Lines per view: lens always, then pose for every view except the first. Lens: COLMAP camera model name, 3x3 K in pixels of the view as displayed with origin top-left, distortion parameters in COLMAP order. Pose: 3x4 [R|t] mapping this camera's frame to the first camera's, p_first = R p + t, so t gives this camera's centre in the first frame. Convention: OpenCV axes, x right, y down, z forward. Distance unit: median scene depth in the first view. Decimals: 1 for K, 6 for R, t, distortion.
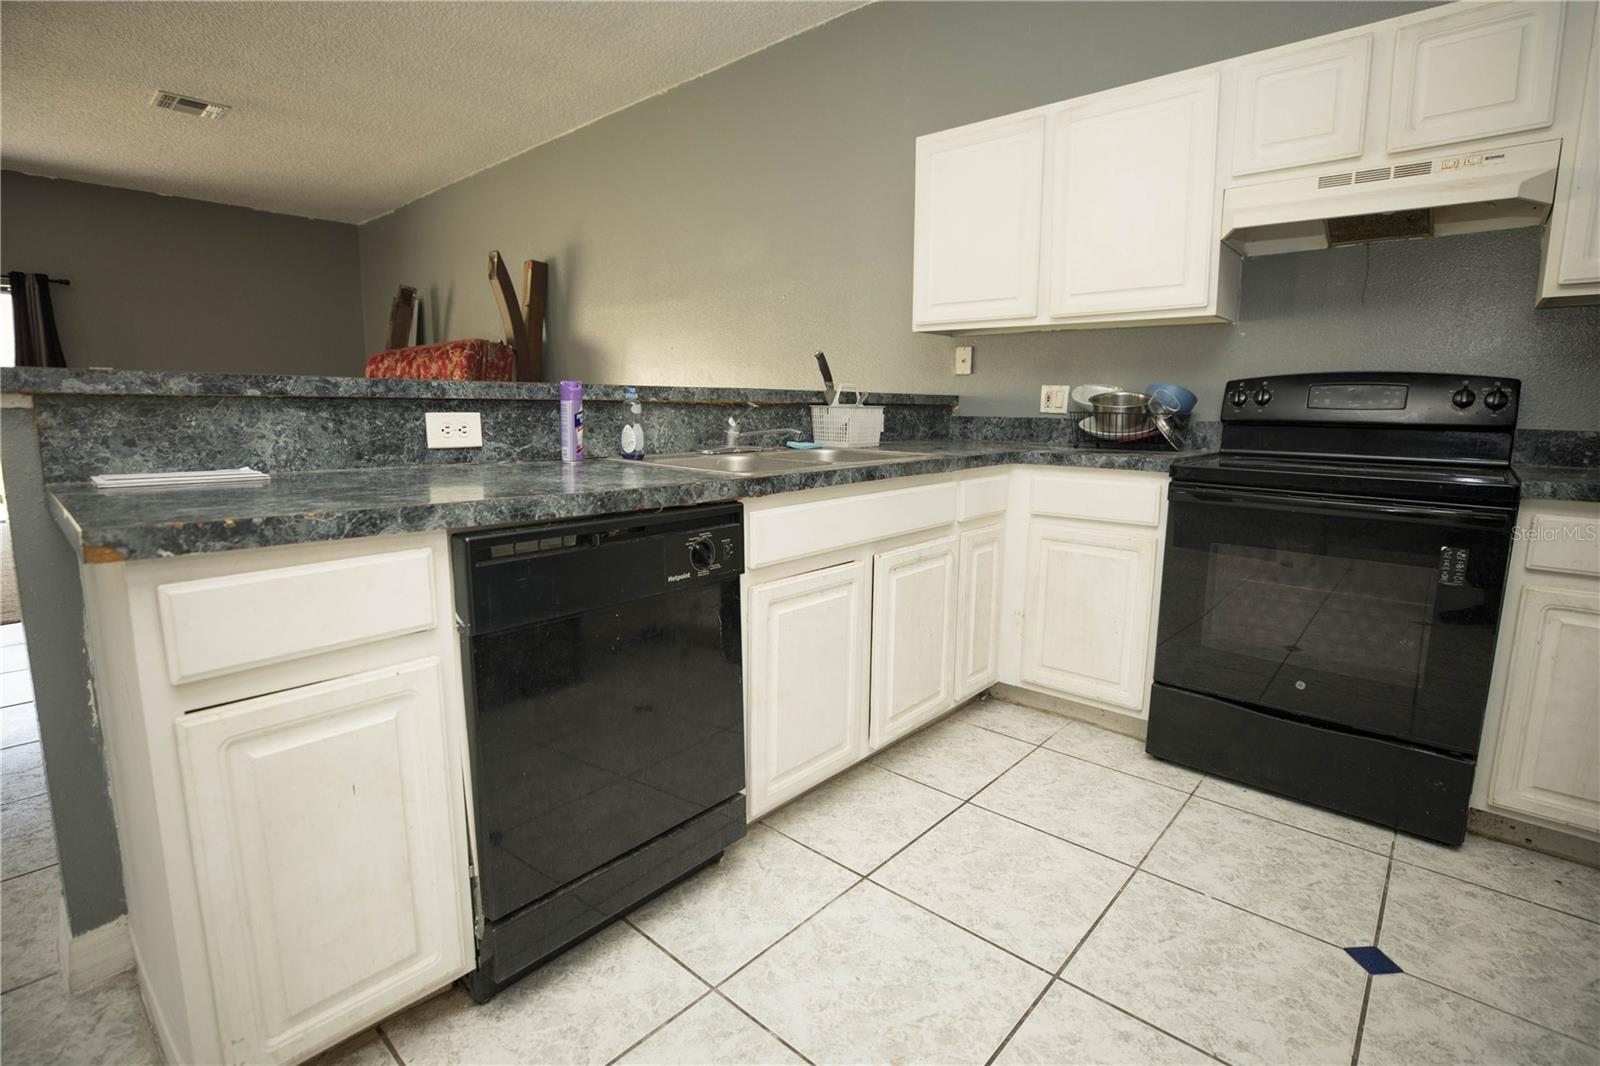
lens RADIAL K [[741.5, 0, 807.5], [0, 741.5, 520.5], [0, 0, 1]] dist [-0.044673, 0.014251]
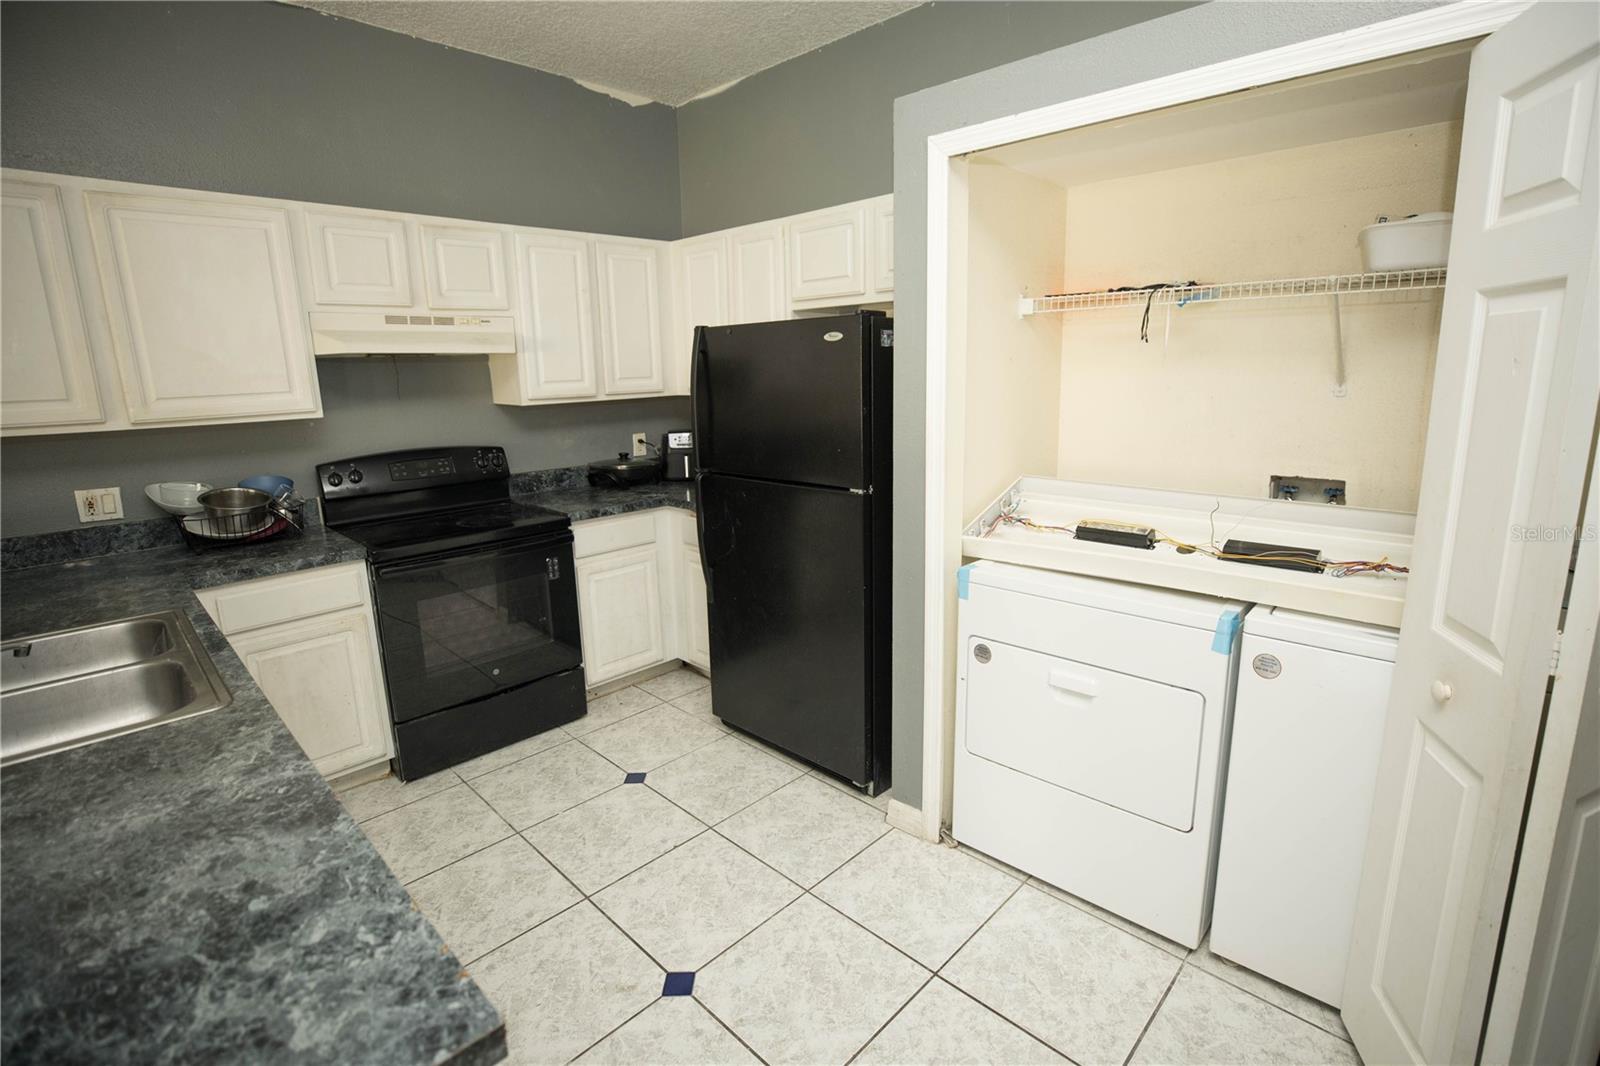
lens RADIAL K [[725.2, 0, 807.9], [0, 725.2, 527.5], [0, 0, 1]] dist [-0.043745, 0.011757]
pose [[0.055352, -0.228963, 0.971860, -0.601292], [0.180322, 0.959640, 0.215813, -0.240342], [-0.982049, 0.163303, 0.094405, 0.175200]]
